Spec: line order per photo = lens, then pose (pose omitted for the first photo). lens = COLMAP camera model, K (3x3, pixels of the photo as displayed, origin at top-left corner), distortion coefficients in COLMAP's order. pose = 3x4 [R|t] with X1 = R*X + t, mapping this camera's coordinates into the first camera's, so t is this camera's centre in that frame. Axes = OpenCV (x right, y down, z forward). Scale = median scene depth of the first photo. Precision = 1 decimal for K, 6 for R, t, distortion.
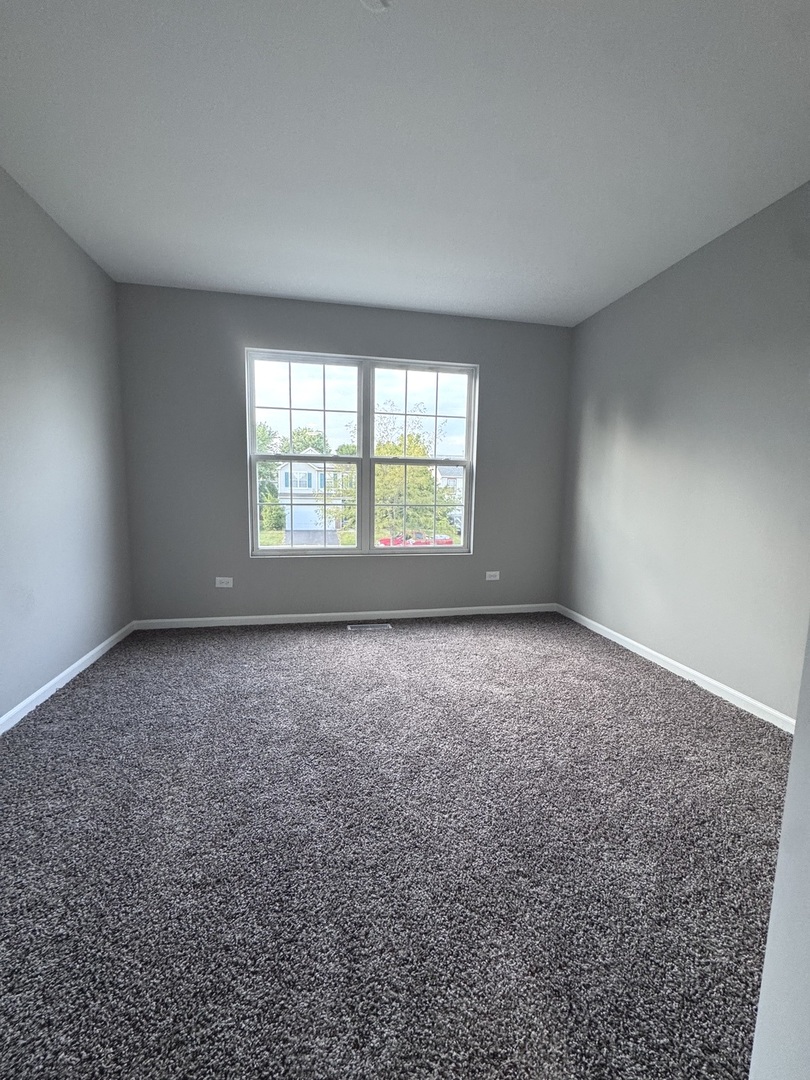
lens RADIAL K [[433.9, 0, 405.0], [0, 433.9, 540.0], [0, 0, 1]] dist [-0.000276, -0.000068]
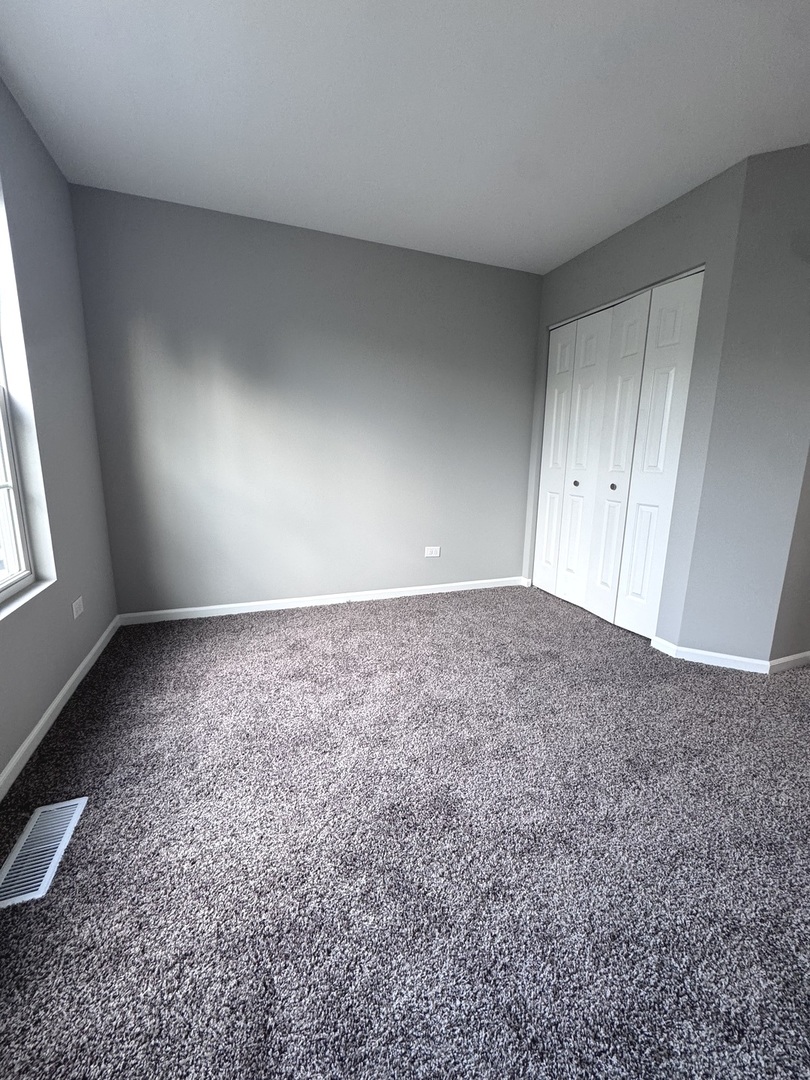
lens RADIAL K [[433.9, 0, 405.0], [0, 433.9, 540.0], [0, 0, 1]] dist [-0.000276, -0.000068]
pose [[-0.172243, -0.204489, 0.963596, -0.449561], [0.091596, 0.970653, 0.222359, -0.096473], [-0.980787, 0.126561, -0.148458, 0.792309]]
